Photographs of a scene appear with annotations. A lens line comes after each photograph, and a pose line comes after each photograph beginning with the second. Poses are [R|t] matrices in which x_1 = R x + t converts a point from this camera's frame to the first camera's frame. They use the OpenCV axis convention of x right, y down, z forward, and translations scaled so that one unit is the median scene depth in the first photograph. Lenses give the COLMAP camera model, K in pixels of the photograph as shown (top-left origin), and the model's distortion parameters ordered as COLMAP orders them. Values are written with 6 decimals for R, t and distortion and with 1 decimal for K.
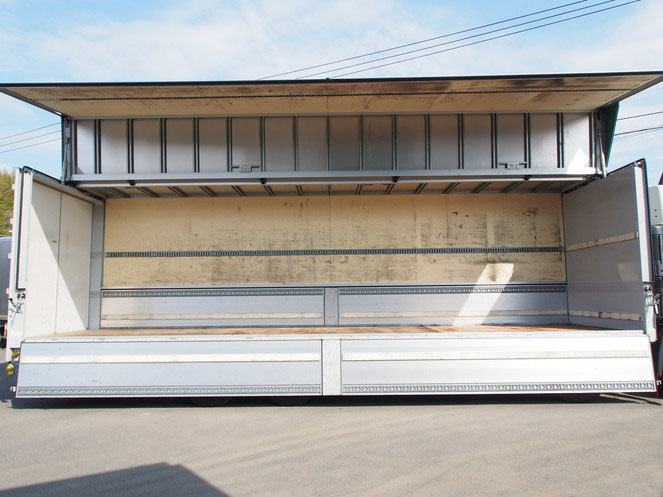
lens RADIAL K [[359.2, 0, 331.5], [0, 359.2, 248.5], [0, 0, 1]] dist [0.001964, -0.000380]
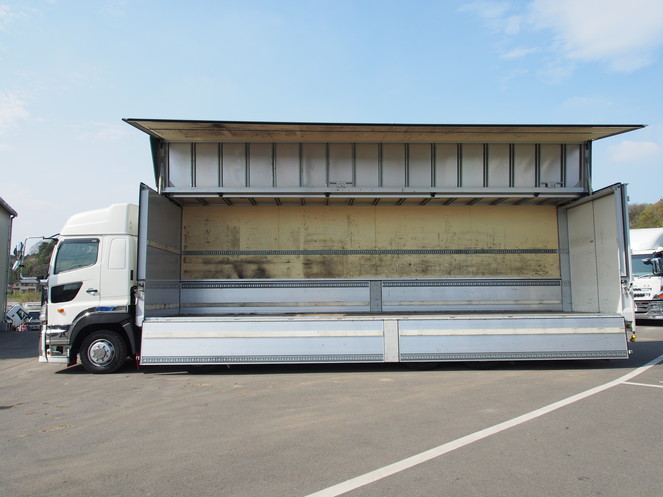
lens RADIAL K [[283.1, 0, 331.5], [0, 283.1, 257.1], [0, 0, 1]] dist [0.001168, 0.000135]
pose [[0.999569, 0.007178, 0.028483, -0.207944], [-0.008038, 0.999511, 0.030204, 0.001911], [-0.028252, -0.030420, 0.999138, 0.002429]]
